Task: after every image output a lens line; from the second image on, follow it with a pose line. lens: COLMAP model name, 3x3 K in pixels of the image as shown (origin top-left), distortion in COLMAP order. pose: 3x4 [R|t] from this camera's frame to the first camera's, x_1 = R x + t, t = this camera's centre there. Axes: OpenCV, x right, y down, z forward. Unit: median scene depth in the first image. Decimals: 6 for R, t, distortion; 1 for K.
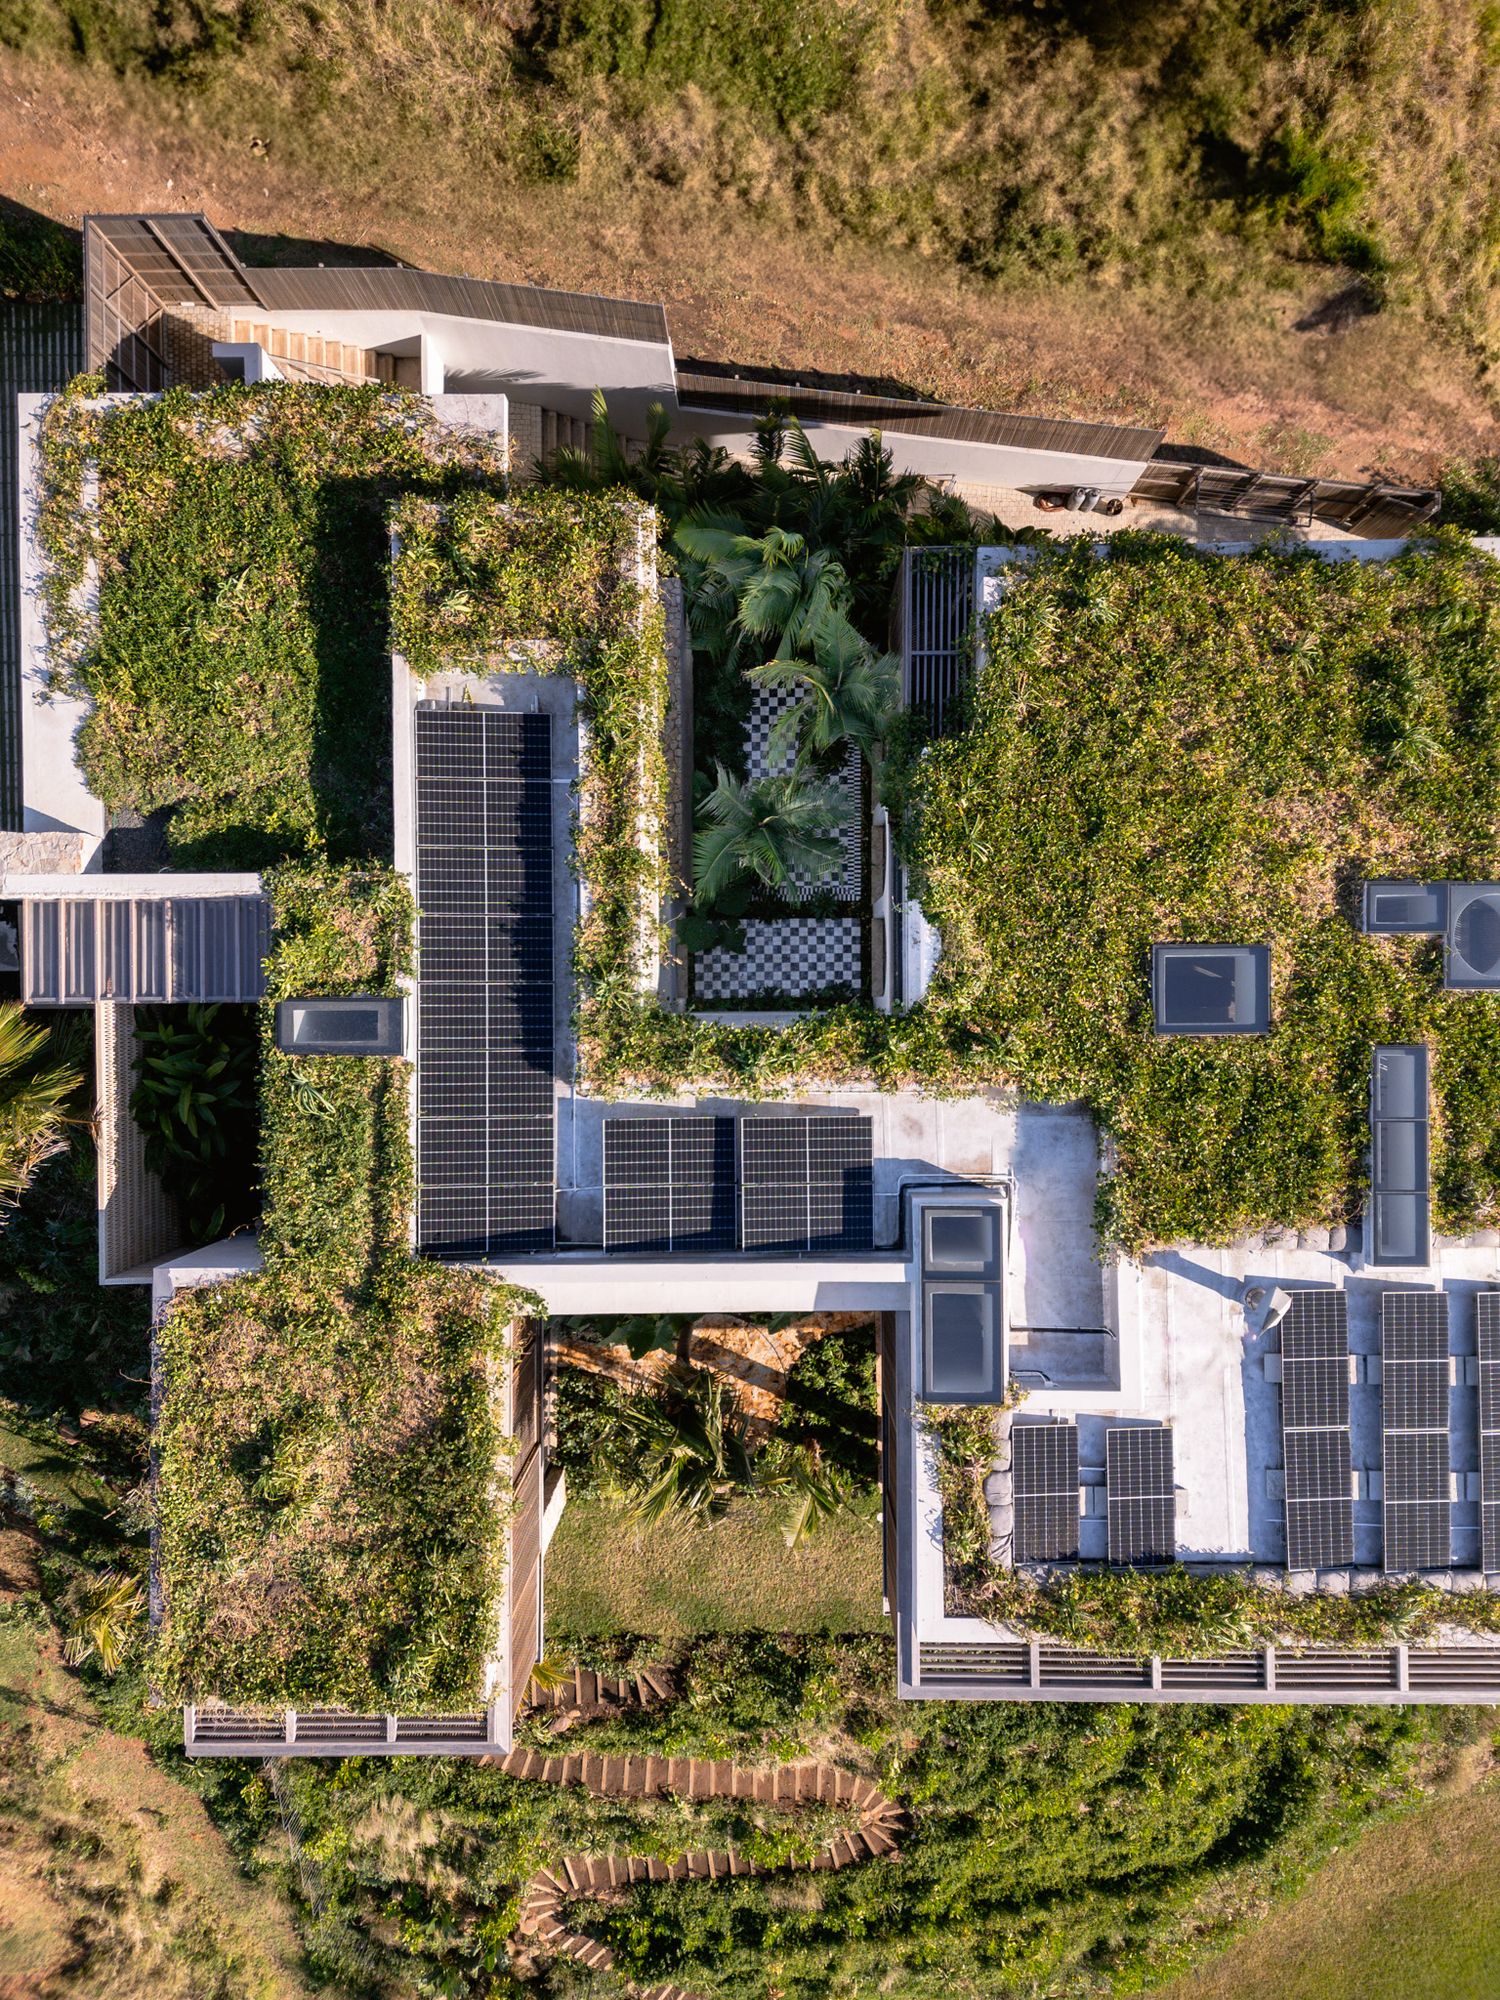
lens RADIAL K [[1393.2, 0, 740.9], [0, 1393.2, 1051.2], [0, 0, 1]] dist [0.036097, -0.006144]
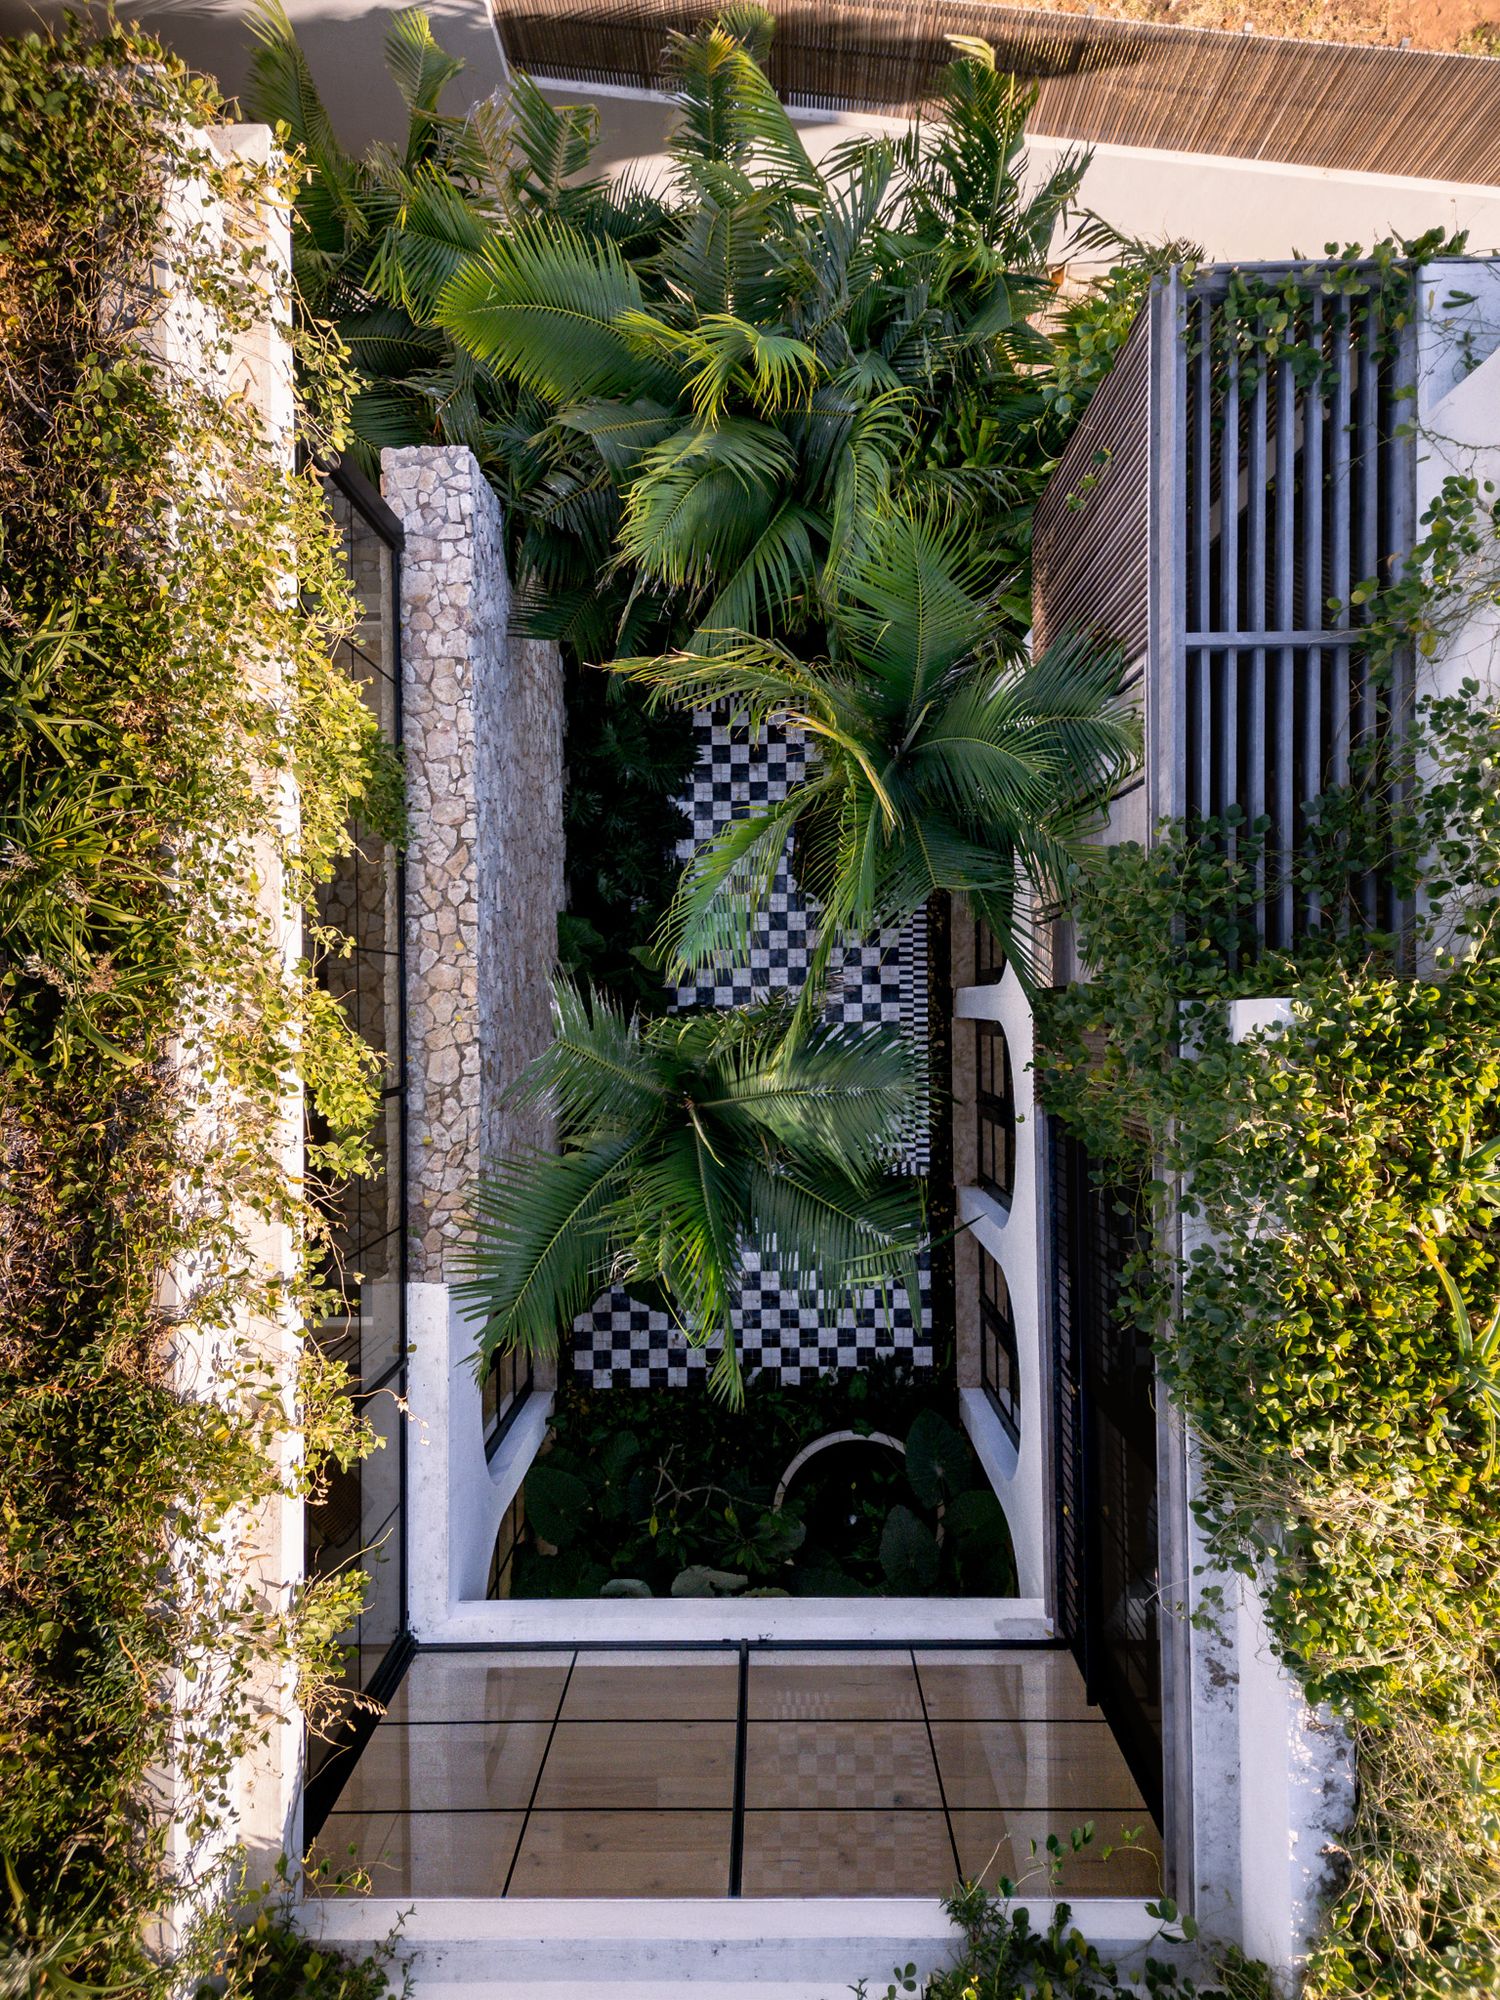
lens RADIAL K [[1393.2, 0, 754.2], [0, 1393.2, 999.8], [0, 0, 1]] dist [0.036097, -0.006144]
pose [[0.999962, -0.004009, 0.007796, 0.028424], [0.004292, 0.999318, -0.036673, -0.178747], [-0.007643, 0.036705, 0.999297, 0.636437]]
